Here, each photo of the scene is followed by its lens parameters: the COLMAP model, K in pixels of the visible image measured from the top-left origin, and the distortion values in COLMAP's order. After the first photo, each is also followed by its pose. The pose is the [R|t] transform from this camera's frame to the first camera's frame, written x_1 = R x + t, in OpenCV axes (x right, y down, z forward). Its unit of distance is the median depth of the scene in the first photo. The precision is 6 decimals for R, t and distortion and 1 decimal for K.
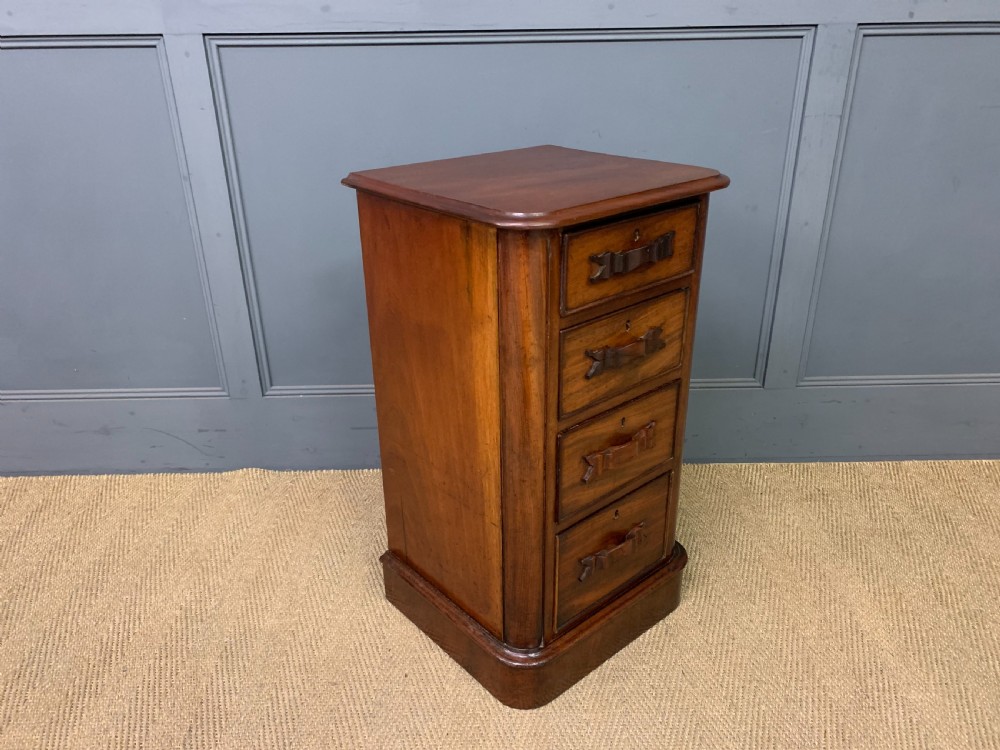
lens RADIAL K [[749.7, 0, 506.2], [0, 749.7, 391.6], [0, 0, 1]] dist [0.019338, -0.009062]
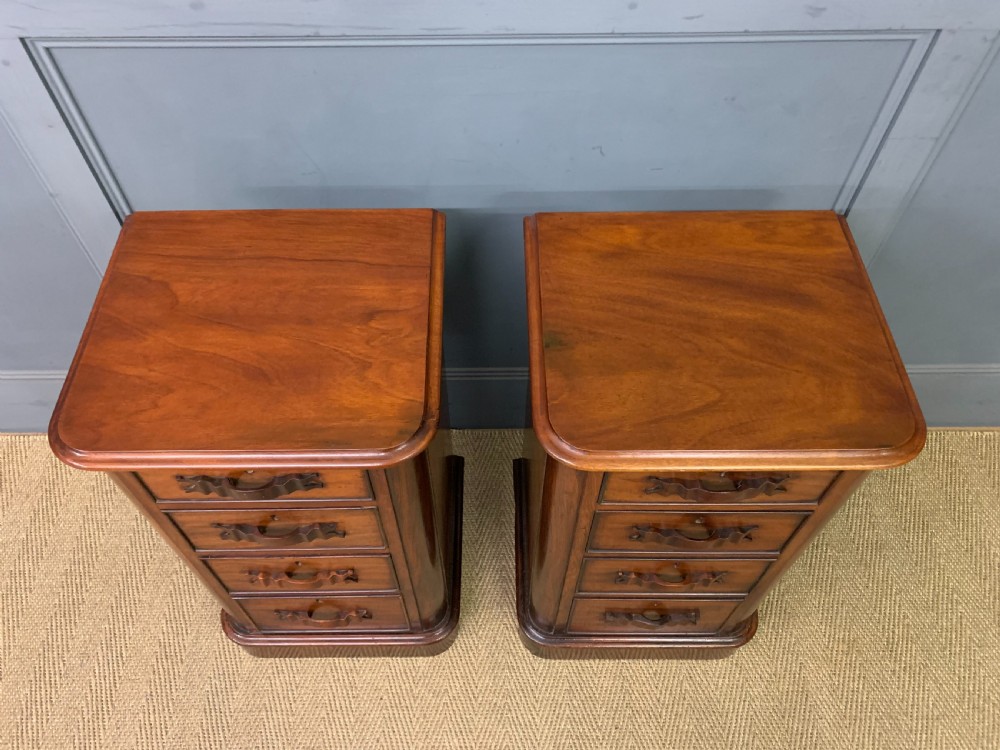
lens RADIAL K [[749.7, 0, 490.9], [0, 749.7, 366.2], [0, 0, 1]] dist [0.019338, -0.009062]
pose [[0.999879, 0.015574, -0.000050, 0.019394], [-0.013625, 0.876303, 0.481568, -0.624353], [0.007544, -0.481509, 0.876409, 0.305168]]
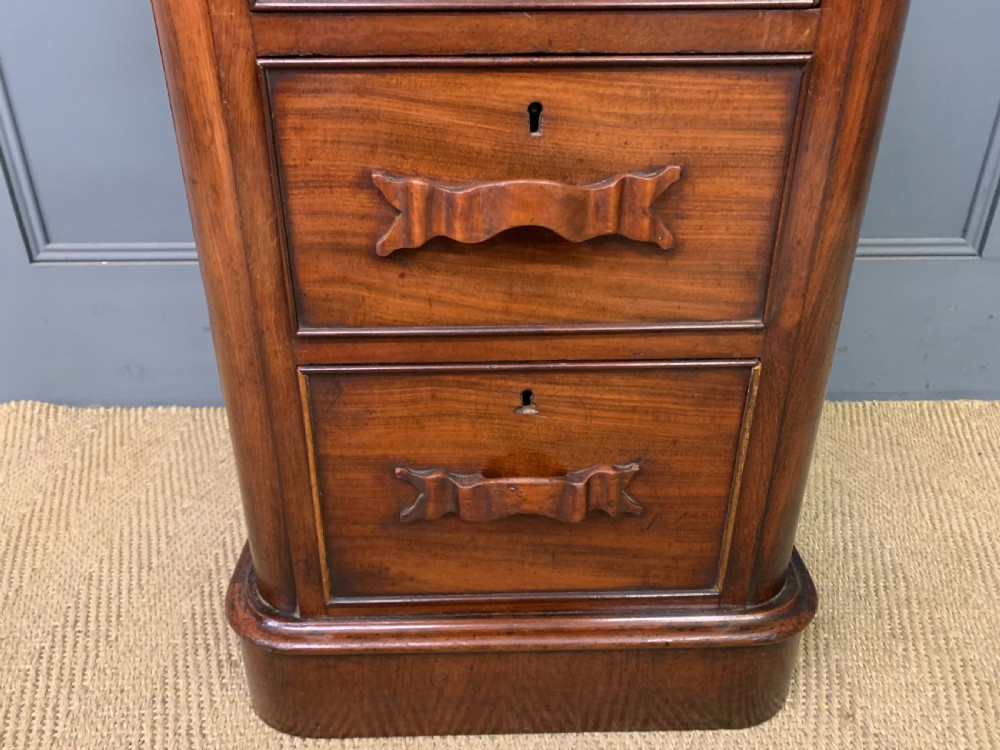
lens RADIAL K [[748.9, 0, 492.2], [0, 748.9, 395.6], [0, 0, 1]] dist [0.024080, -0.014333]
pose [[0.999949, 0.007888, 0.006349, -0.227039], [-0.008080, 0.999492, 0.030845, 0.129259], [-0.006102, -0.030894, 0.999504, 0.663410]]
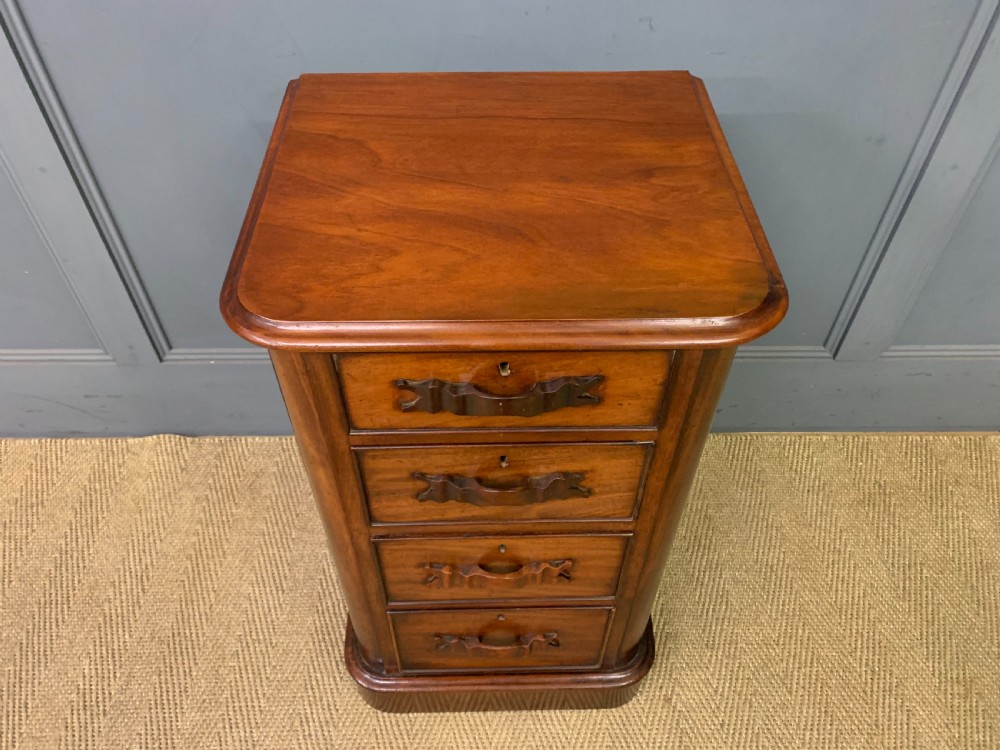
lens RADIAL K [[748.9, 0, 499.5], [0, 748.9, 375.2], [0, 0, 1]] dist [0.024080, -0.014333]
pose [[0.999848, 0.010991, 0.013559, -0.220938], [-0.015258, 0.927648, 0.373143, -0.365779], [-0.008476, -0.373293, 0.927675, 0.427290]]
